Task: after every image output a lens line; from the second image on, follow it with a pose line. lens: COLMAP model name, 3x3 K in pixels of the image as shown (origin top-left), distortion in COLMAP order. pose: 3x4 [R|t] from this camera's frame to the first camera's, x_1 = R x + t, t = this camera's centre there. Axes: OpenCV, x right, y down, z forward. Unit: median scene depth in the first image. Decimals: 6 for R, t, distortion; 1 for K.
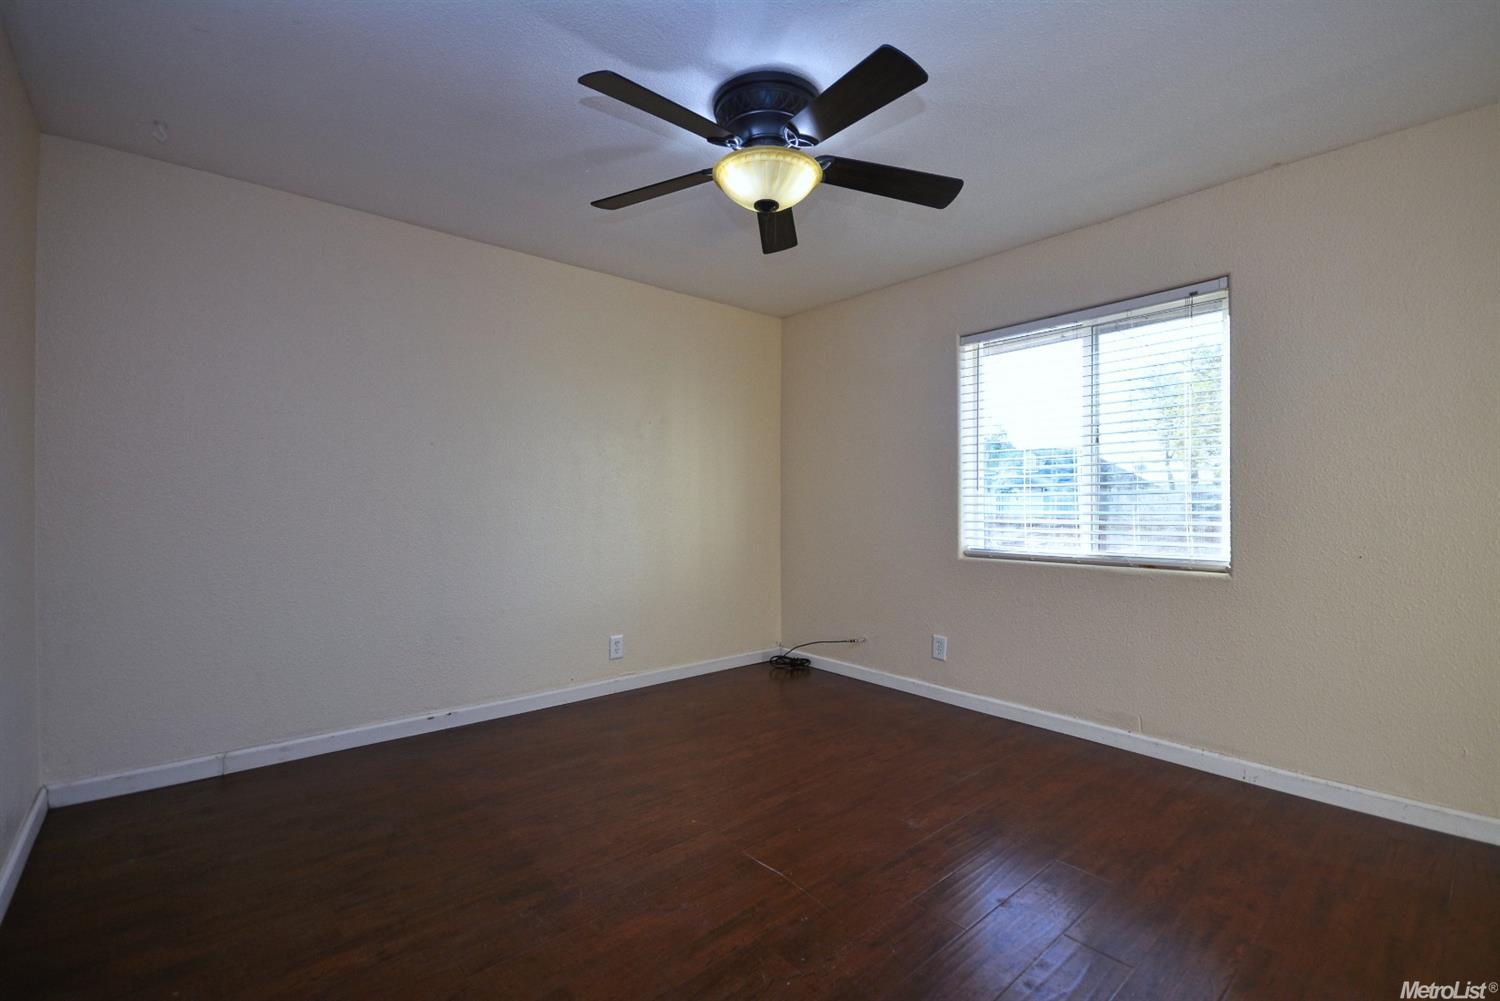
lens RADIAL K [[661.4, 0, 745.8], [0, 661.4, 503.1], [0, 0, 1]] dist [0.001109, -0.001183]
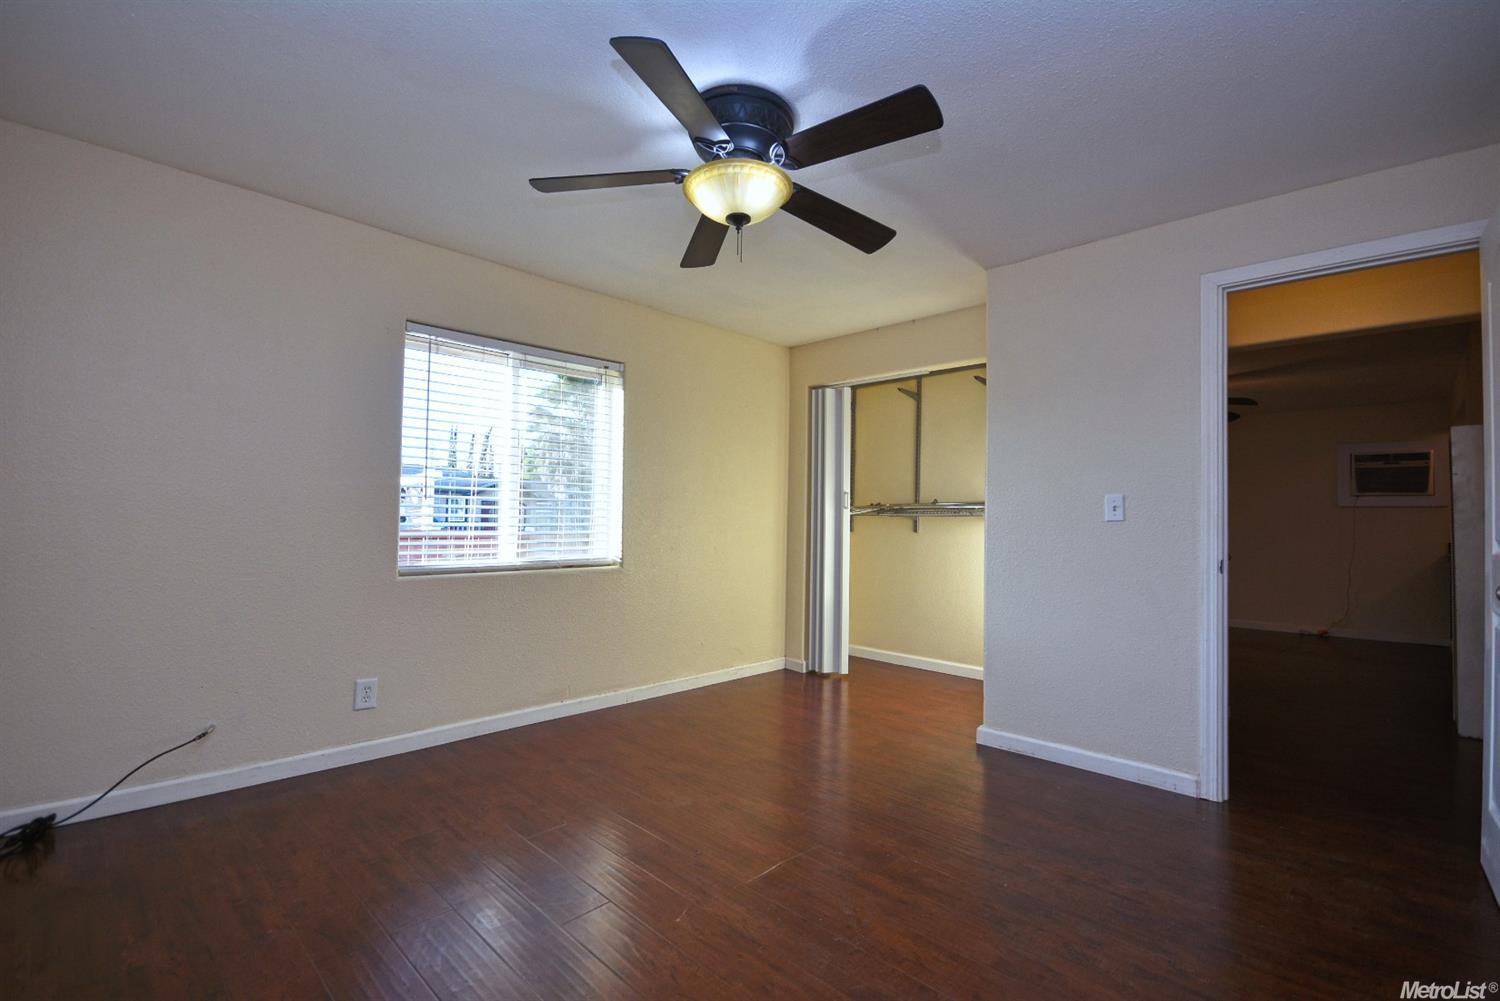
lens RADIAL K [[661.4, 0, 745.8], [0, 661.4, 503.1], [0, 0, 1]] dist [0.001109, -0.001183]
pose [[-0.089970, 0.020090, 0.995742, -0.663661], [-0.020253, 0.999553, -0.021996, -0.005560], [-0.995739, -0.022145, -0.089523, 0.746585]]
